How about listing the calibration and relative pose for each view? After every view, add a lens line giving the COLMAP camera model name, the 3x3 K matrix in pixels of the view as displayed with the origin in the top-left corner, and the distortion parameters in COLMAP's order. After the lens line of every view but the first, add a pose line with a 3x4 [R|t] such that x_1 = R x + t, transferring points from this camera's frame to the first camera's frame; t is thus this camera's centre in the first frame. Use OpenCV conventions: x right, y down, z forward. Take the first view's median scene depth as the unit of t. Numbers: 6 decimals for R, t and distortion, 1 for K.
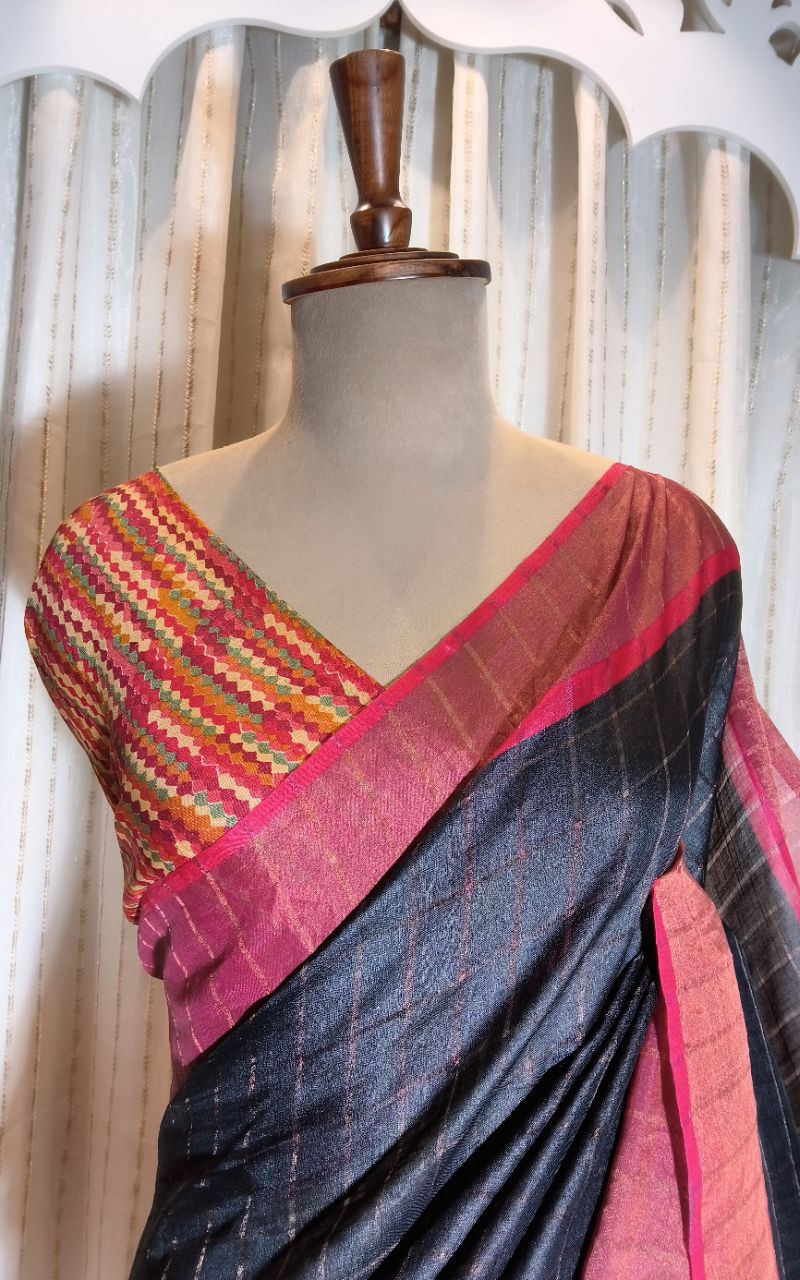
lens RADIAL K [[934.0, 0, 396.9], [0, 934.0, 645.7], [0, 0, 1]] dist [0.053424, -0.100106]
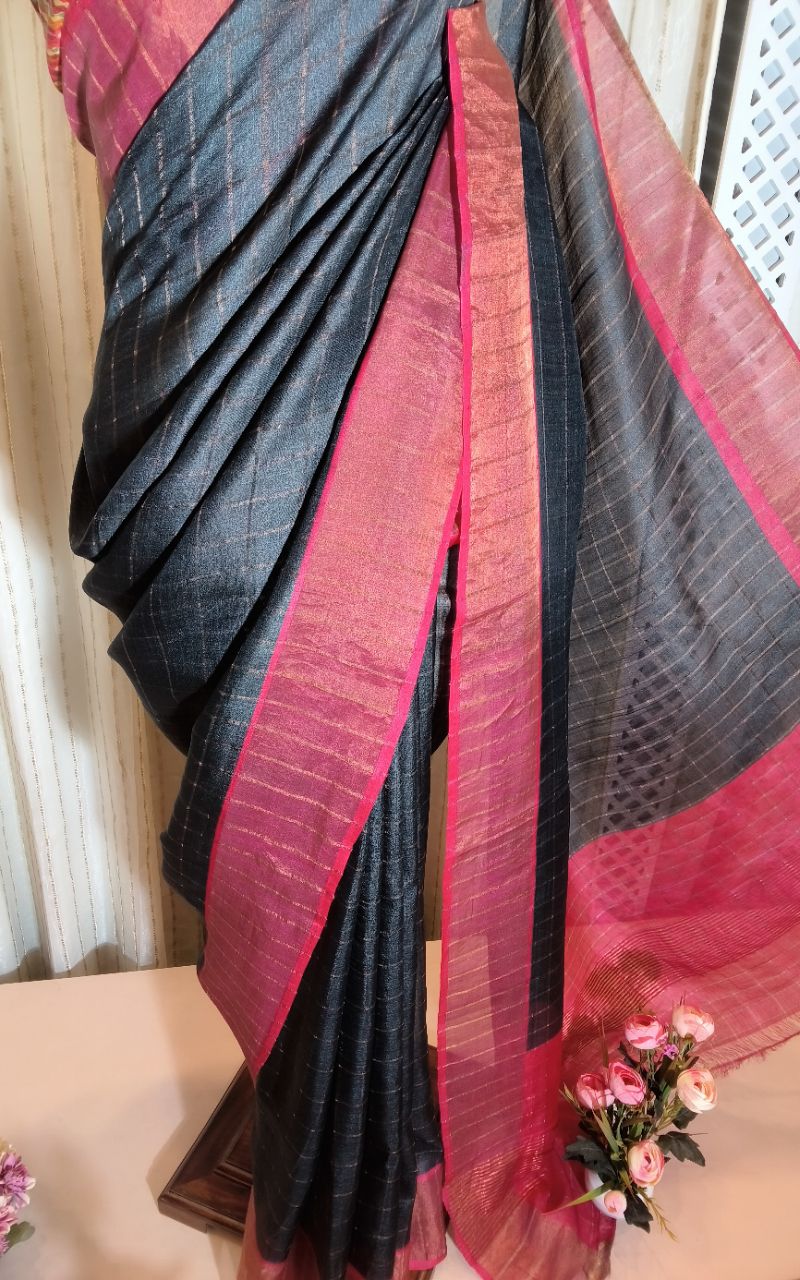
lens RADIAL K [[934.0, 0, 396.9], [0, 934.0, 645.7], [0, 0, 1]] dist [0.053424, -0.100106]
pose [[0.997341, -0.028369, 0.067121, 0.075948], [-0.010223, 0.857532, 0.514329, 0.310864], [-0.072150, -0.513648, 0.854962, -0.541539]]
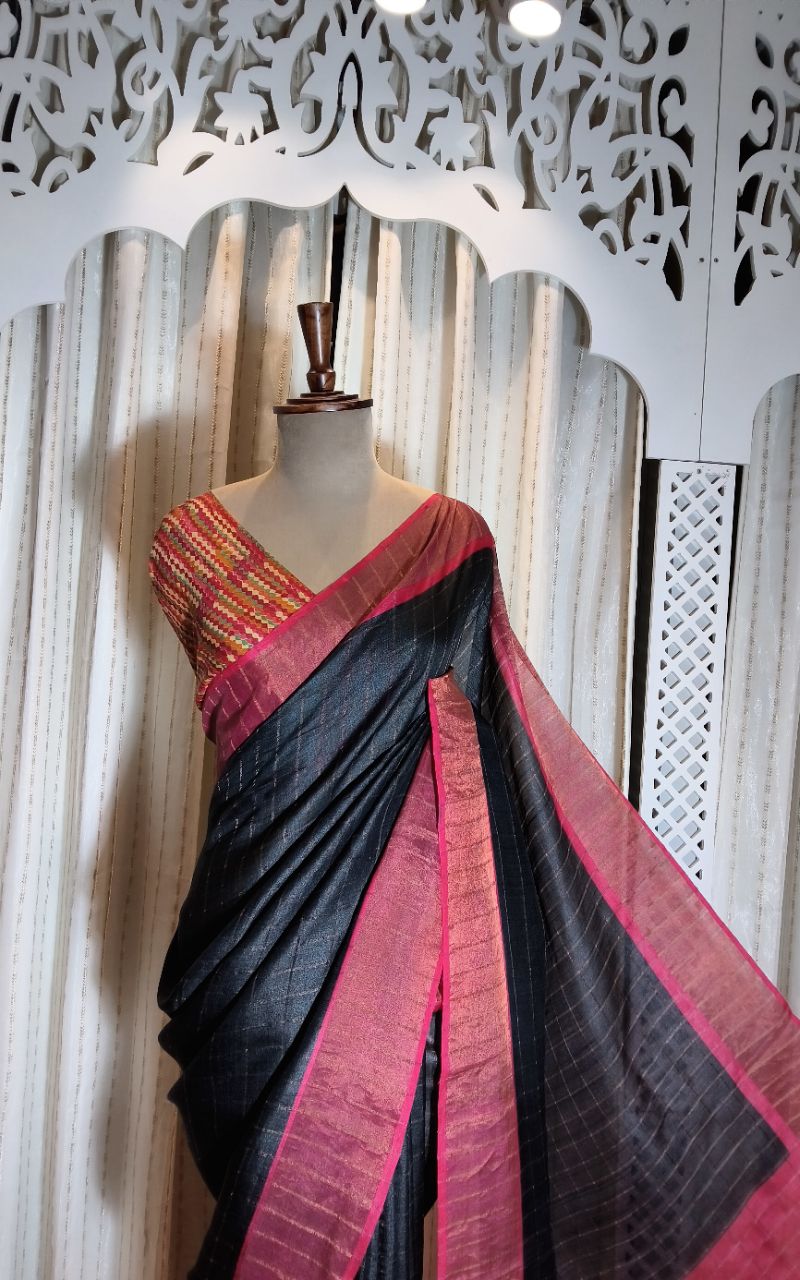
lens RADIAL K [[934.0, 0, 396.9], [0, 934.0, 645.7], [0, 0, 1]] dist [0.053424, -0.100106]
pose [[0.999470, 0.018759, 0.026591, 0.116296], [-0.019577, 0.999332, 0.030865, 0.087348], [-0.025995, -0.031370, 0.999170, -1.210041]]
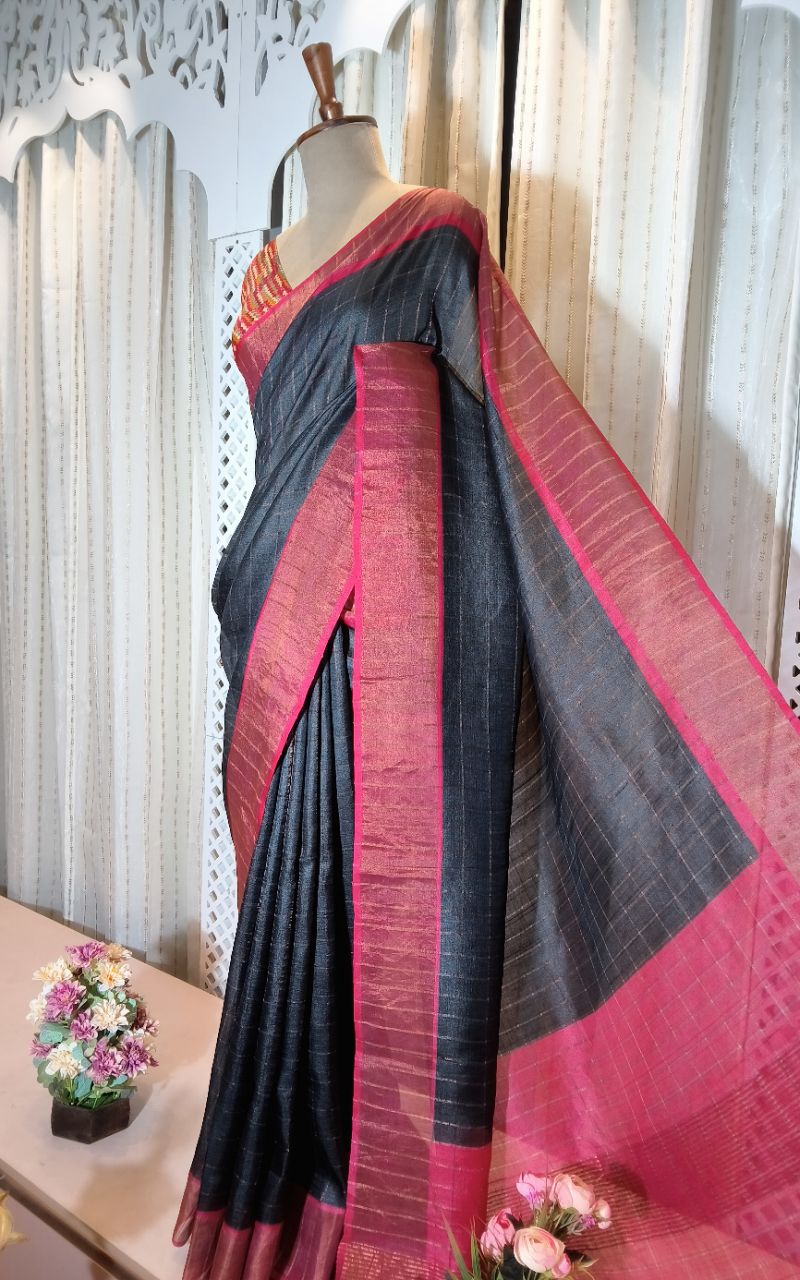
lens RADIAL K [[934.0, 0, 396.9], [0, 934.0, 645.7], [0, 0, 1]] dist [0.053424, -0.100106]
pose [[0.720729, 0.064561, -0.690204, 2.093897], [0.022430, 0.992960, 0.116303, 0.735192], [0.692854, -0.099304, 0.714207, -0.857815]]
